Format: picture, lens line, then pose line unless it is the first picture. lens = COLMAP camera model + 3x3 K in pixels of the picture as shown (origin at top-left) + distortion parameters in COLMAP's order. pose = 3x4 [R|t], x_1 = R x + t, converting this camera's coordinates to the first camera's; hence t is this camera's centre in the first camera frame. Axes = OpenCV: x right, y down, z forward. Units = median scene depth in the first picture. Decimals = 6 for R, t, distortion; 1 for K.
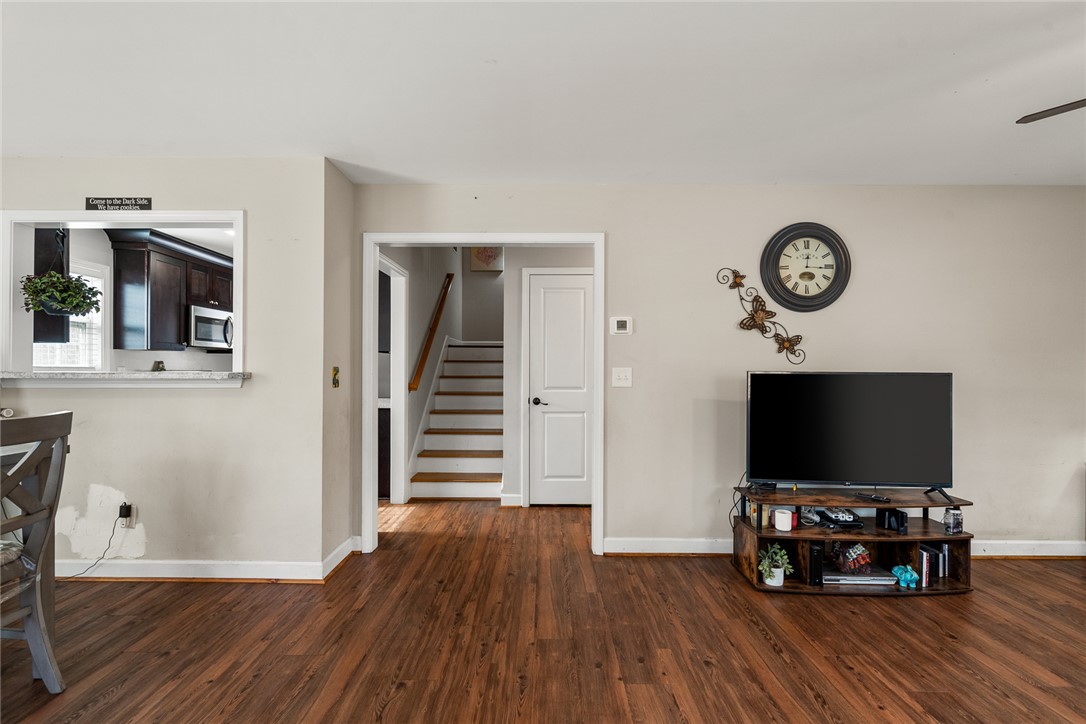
lens RADIAL K [[497.8, 0, 544.0], [0, 497.8, 369.2], [0, 0, 1]] dist [-0.004816, 0.003342]
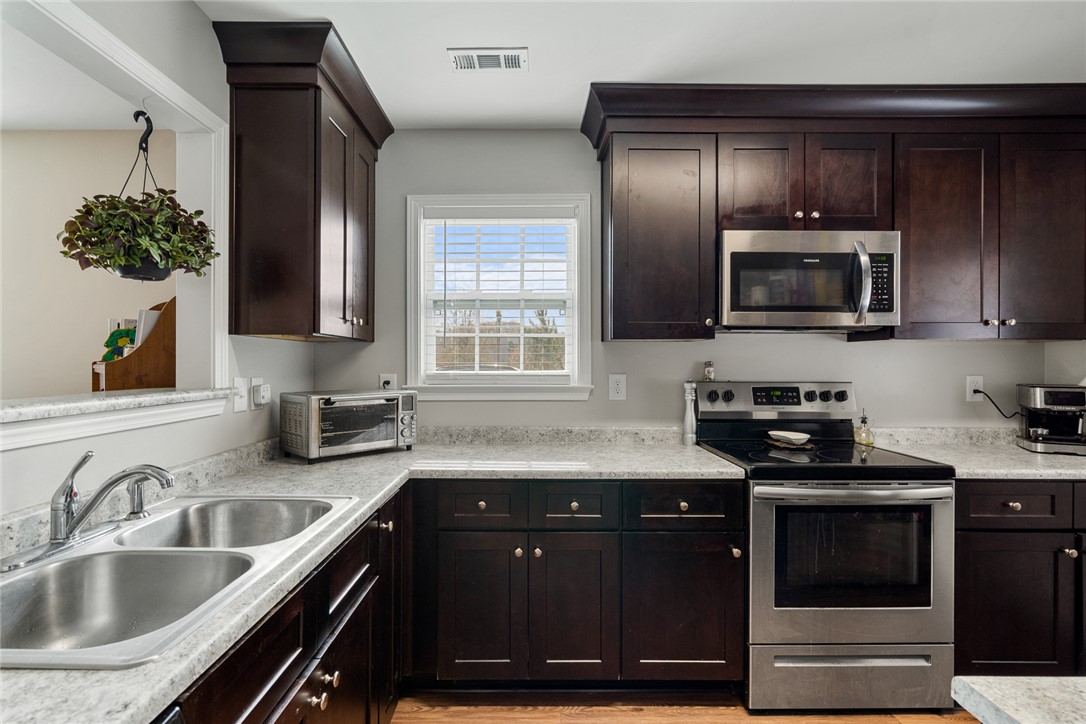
lens RADIAL K [[497.8, 0, 513.0], [0, 497.8, 359.3], [0, 0, 1]] dist [-0.004816, 0.003342]
pose [[-0.003021, -0.013425, -0.999905, -0.280265], [-0.007753, 0.999880, -0.013401, -0.010483], [0.999965, 0.007712, -0.003125, 0.813931]]
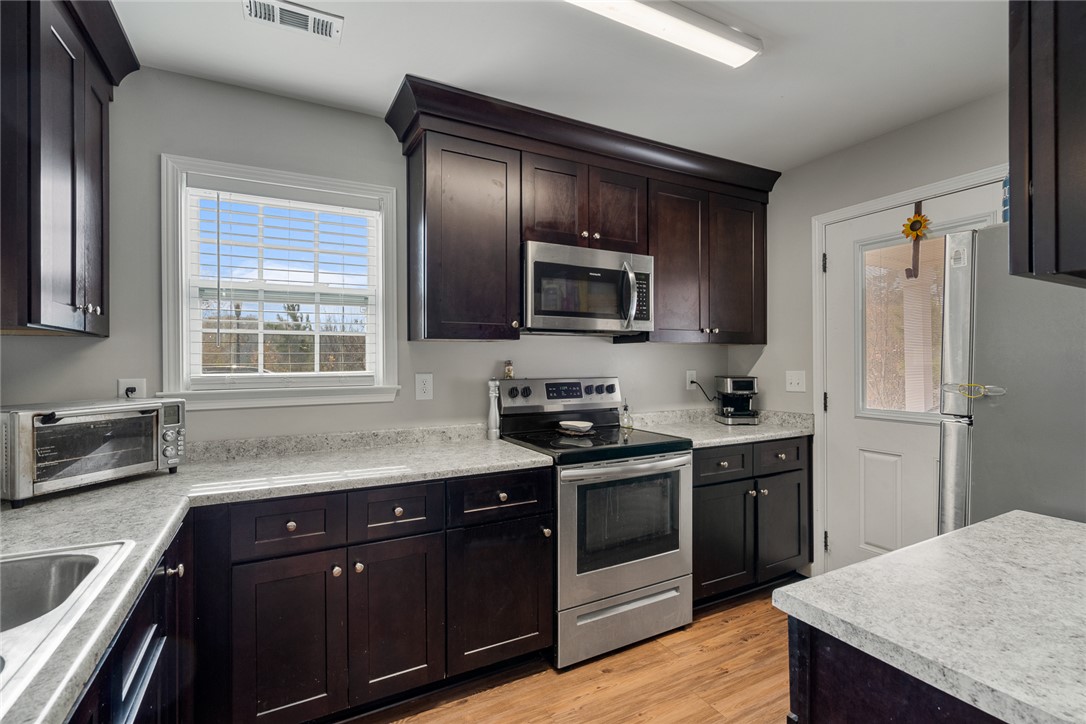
lens RADIAL K [[497.8, 0, 537.5], [0, 497.8, 360.1], [0, 0, 1]] dist [-0.004816, 0.003342]
pose [[0.465243, -0.012449, -0.885095, -0.289293], [0.002777, 0.999917, -0.012605, -0.010273], [0.885178, 0.003407, 0.465239, 0.783985]]
